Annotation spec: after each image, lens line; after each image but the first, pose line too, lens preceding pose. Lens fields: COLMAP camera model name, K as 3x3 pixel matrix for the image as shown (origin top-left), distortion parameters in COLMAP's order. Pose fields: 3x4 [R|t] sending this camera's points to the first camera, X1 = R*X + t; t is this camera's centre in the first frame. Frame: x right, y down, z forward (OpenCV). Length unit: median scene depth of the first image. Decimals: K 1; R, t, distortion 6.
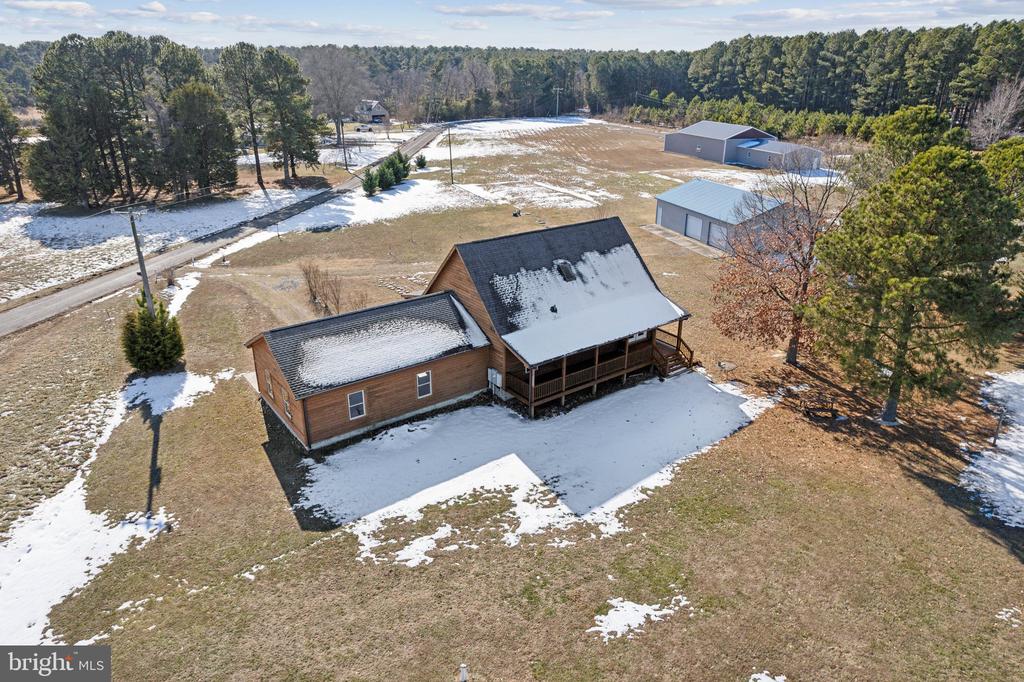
lens RADIAL K [[667.6, 0, 510.2], [0, 667.6, 338.3], [0, 0, 1]] dist [-0.080272, 0.068503]
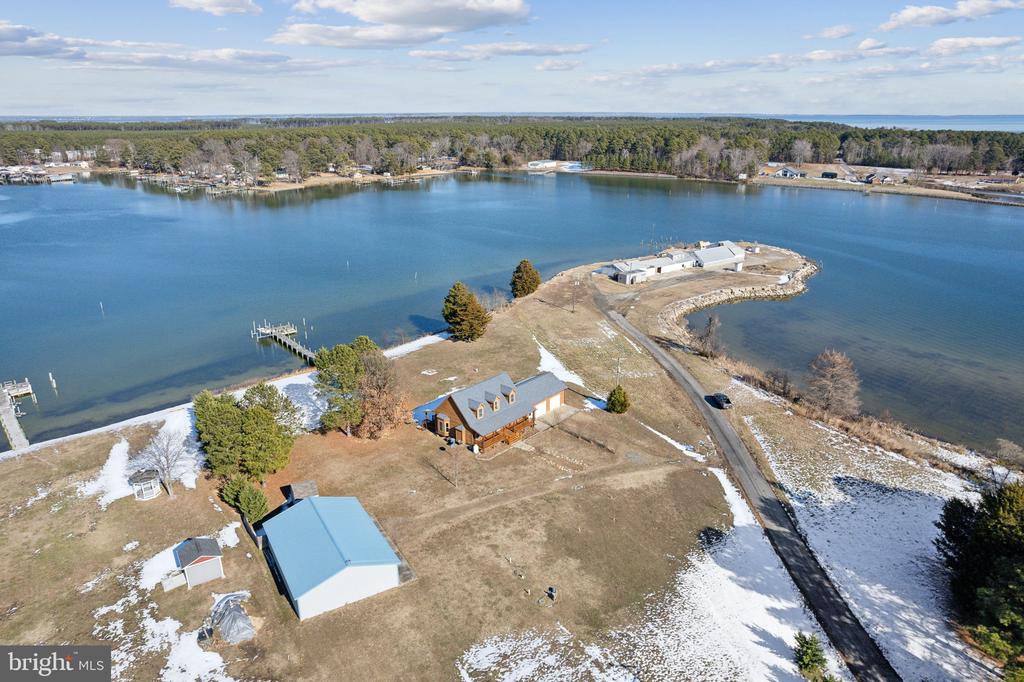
lens RADIAL K [[667.6, 0, 510.2], [0, 667.6, 338.3], [0, 0, 1]] dist [-0.080272, 0.068503]
pose [[-0.979202, 0.063986, -0.192535, 0.413416], [-0.079446, 0.752264, 0.654054, -1.965511], [0.186687, 0.655747, -0.731535, 2.745936]]
